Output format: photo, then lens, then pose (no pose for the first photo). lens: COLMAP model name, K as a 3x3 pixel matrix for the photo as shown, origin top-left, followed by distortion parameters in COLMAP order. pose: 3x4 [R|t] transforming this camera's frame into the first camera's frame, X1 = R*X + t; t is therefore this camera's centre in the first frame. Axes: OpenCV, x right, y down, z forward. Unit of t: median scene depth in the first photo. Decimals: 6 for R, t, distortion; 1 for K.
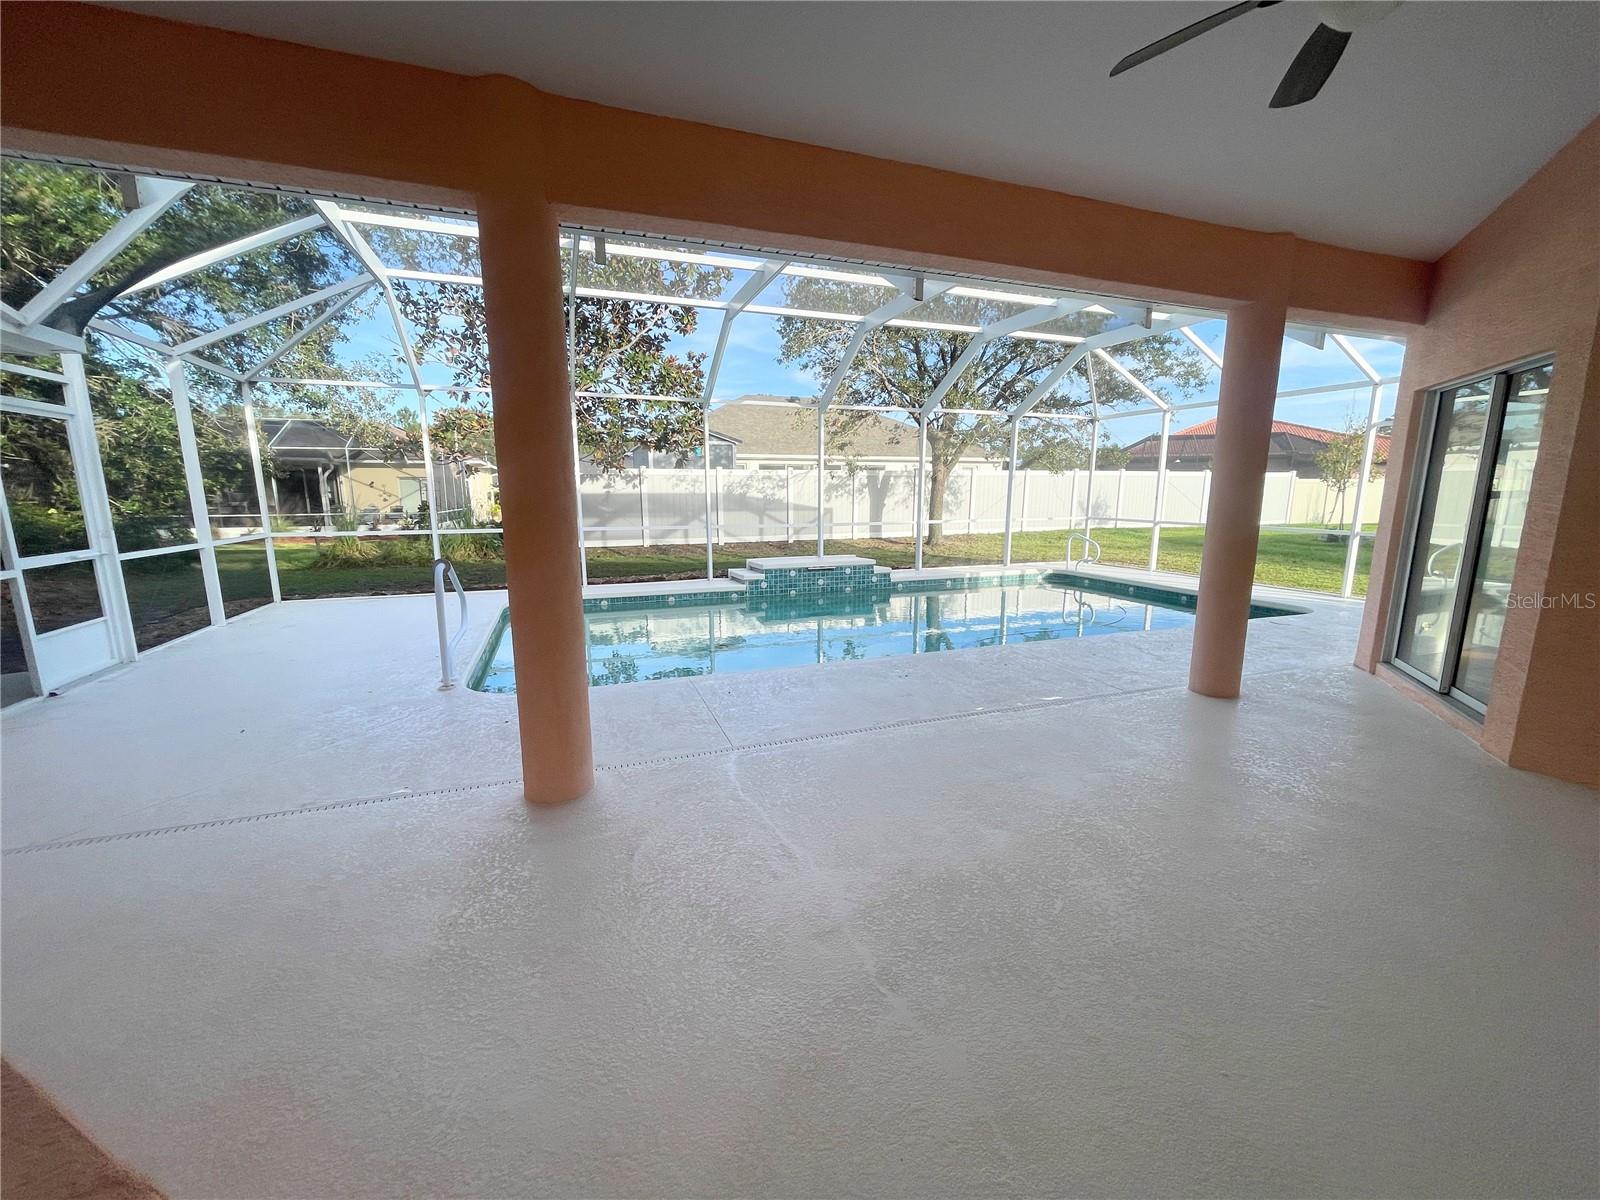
lens RADIAL K [[645.0, 0, 798.7], [0, 645.0, 607.0], [0, 0, 1]] dist [0.001729, 0.000064]
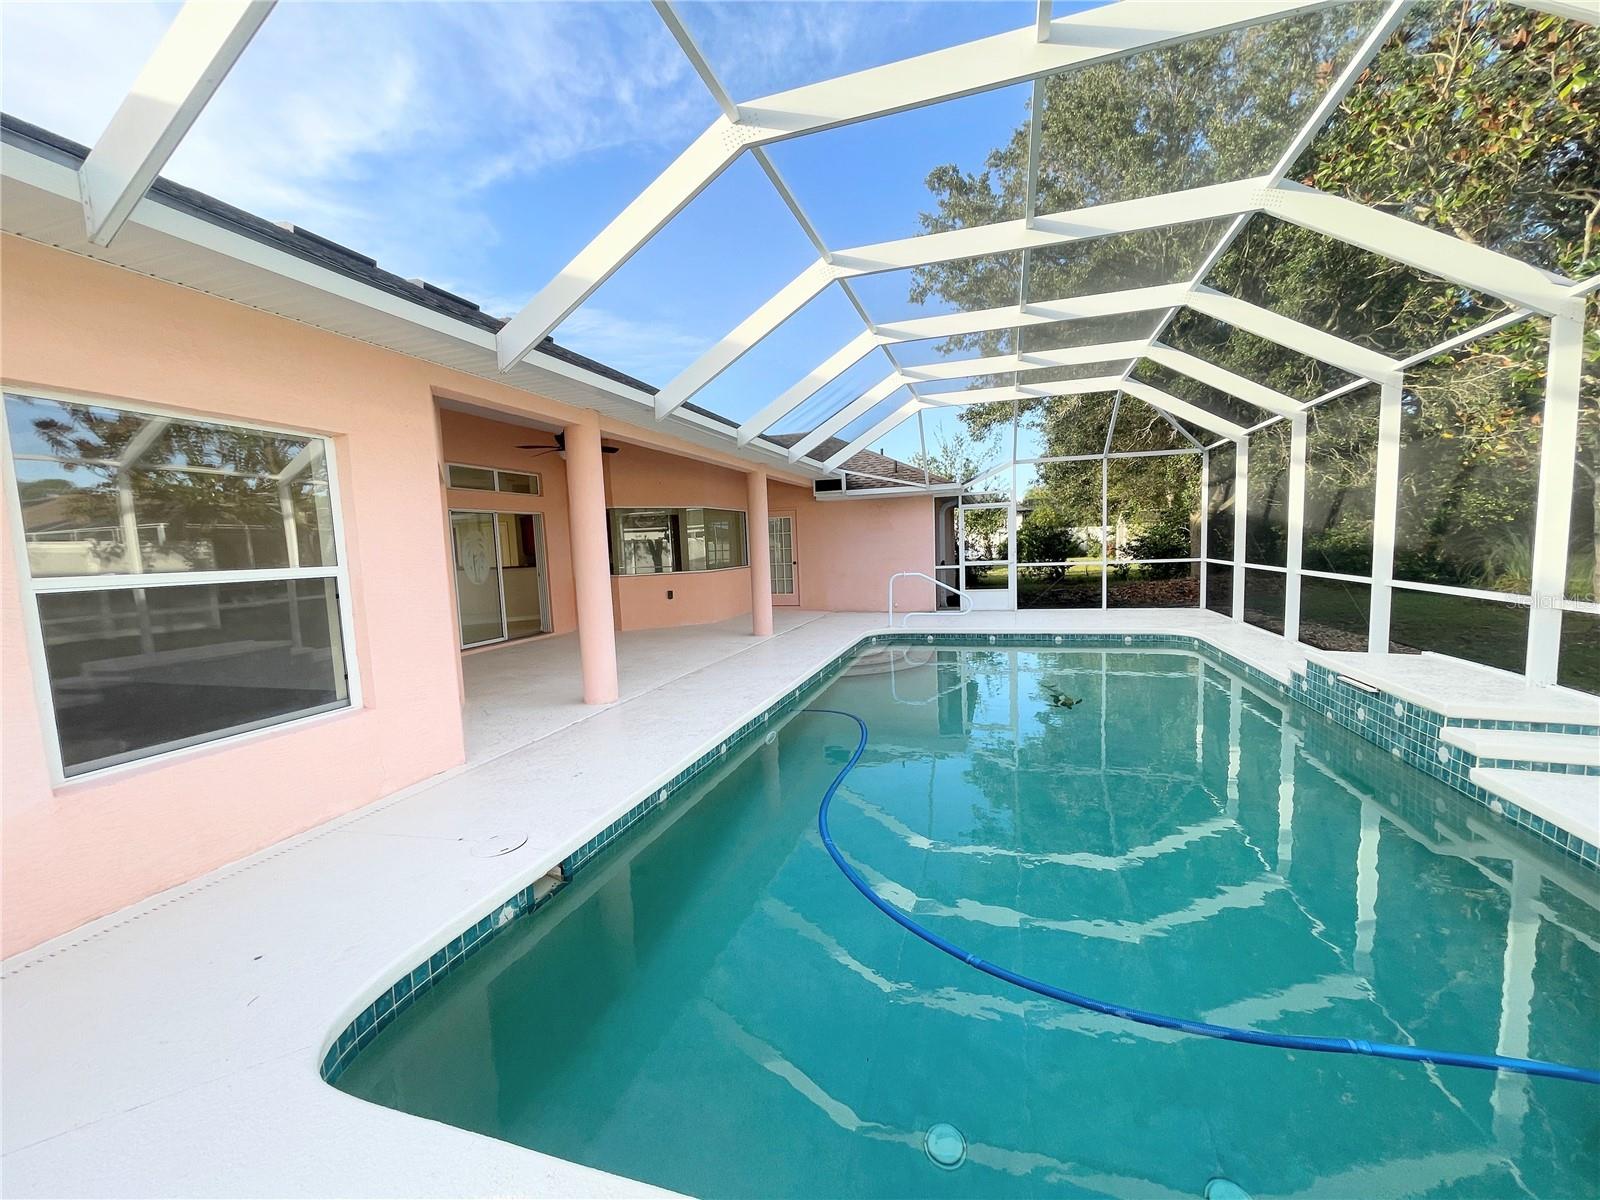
lens RADIAL K [[645.0, 0, 798.7], [0, 645.0, 607.0], [0, 0, 1]] dist [0.001729, 0.000064]
pose [[-0.606243, 0.103267, -0.788546, 0.558765], [-0.100546, 0.973625, 0.204805, -0.147183], [0.788898, 0.203447, -0.579870, 0.812768]]
